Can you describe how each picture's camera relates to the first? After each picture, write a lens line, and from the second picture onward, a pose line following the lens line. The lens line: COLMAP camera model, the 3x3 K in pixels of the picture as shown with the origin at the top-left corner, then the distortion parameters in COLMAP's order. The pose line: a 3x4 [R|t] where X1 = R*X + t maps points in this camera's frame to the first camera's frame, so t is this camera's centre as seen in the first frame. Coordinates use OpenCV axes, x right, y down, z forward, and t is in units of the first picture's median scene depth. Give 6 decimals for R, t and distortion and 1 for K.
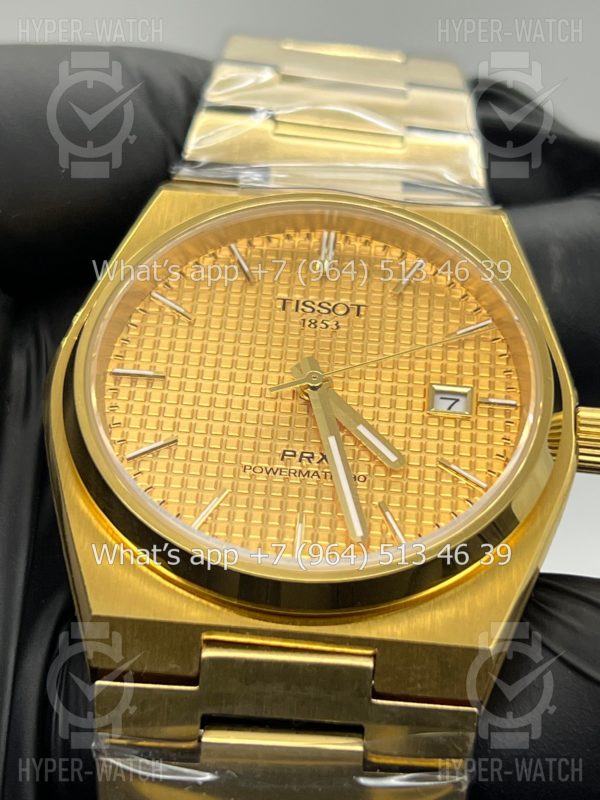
lens RADIAL K [[1833.3, 0, 300.0], [0, 1833.3, 400.0], [0, 0, 1]] dist [0.176777, -0.452390]
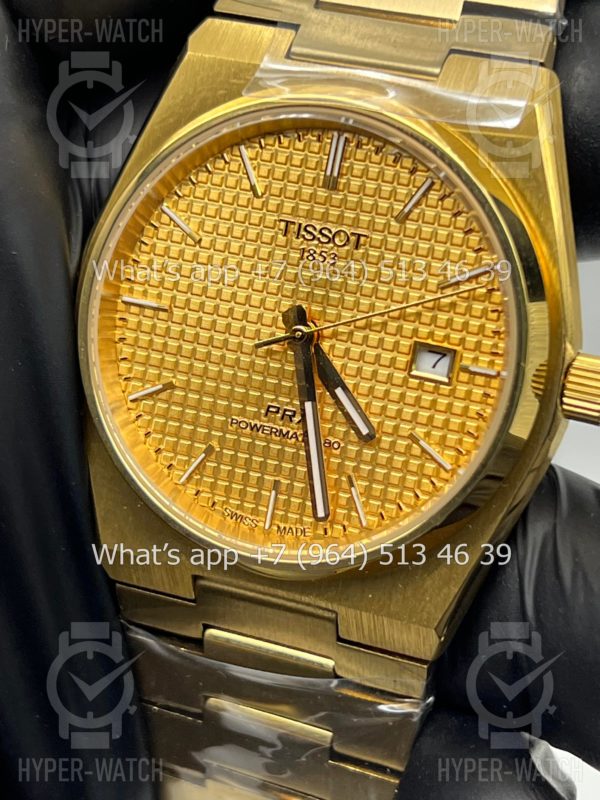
lens RADIAL K [[1833.3, 0, 300.0], [0, 1833.3, 400.0], [0, 0, 1]] dist [0.176777, -0.452390]
pose [[0.932759, 0.119257, -0.340202, 0.349456], [0.112921, 0.799552, 0.589886, -0.567218], [0.342357, -0.588637, 0.732323, 0.236769]]
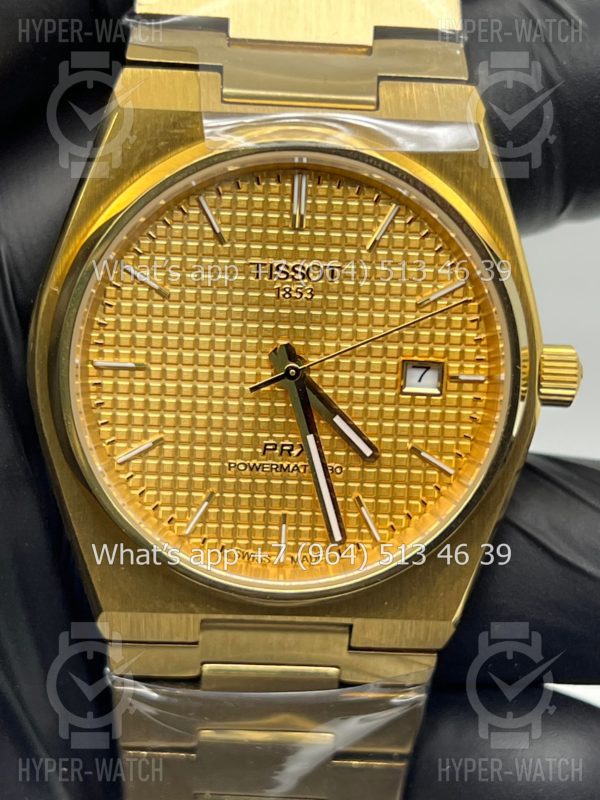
lens RADIAL K [[1833.3, 0, 300.0], [0, 1833.3, 400.0], [0, 0, 1]] dist [0.176777, -0.452390]
pose [[0.998414, -0.040646, 0.038958, -0.027983], [0.004096, 0.742550, 0.669778, -0.680821], [-0.056152, -0.668556, 0.741539, 0.218114]]
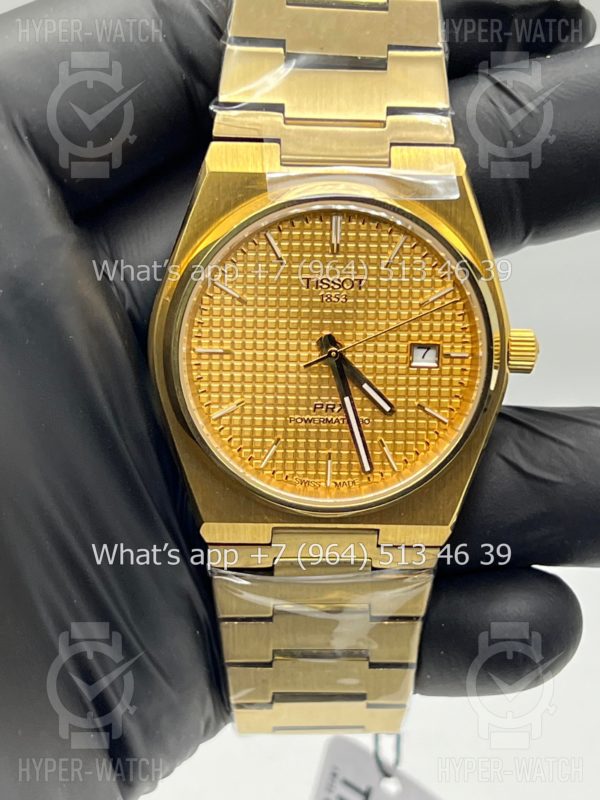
lens RADIAL K [[1833.3, 0, 300.0], [0, 1833.3, 400.0], [0, 0, 1]] dist [0.176777, -0.452390]
pose [[0.998132, -0.059821, 0.012401, -0.038601], [0.034286, 0.716507, 0.696737, -0.999259], [-0.050565, -0.695010, 0.717220, -0.084629]]
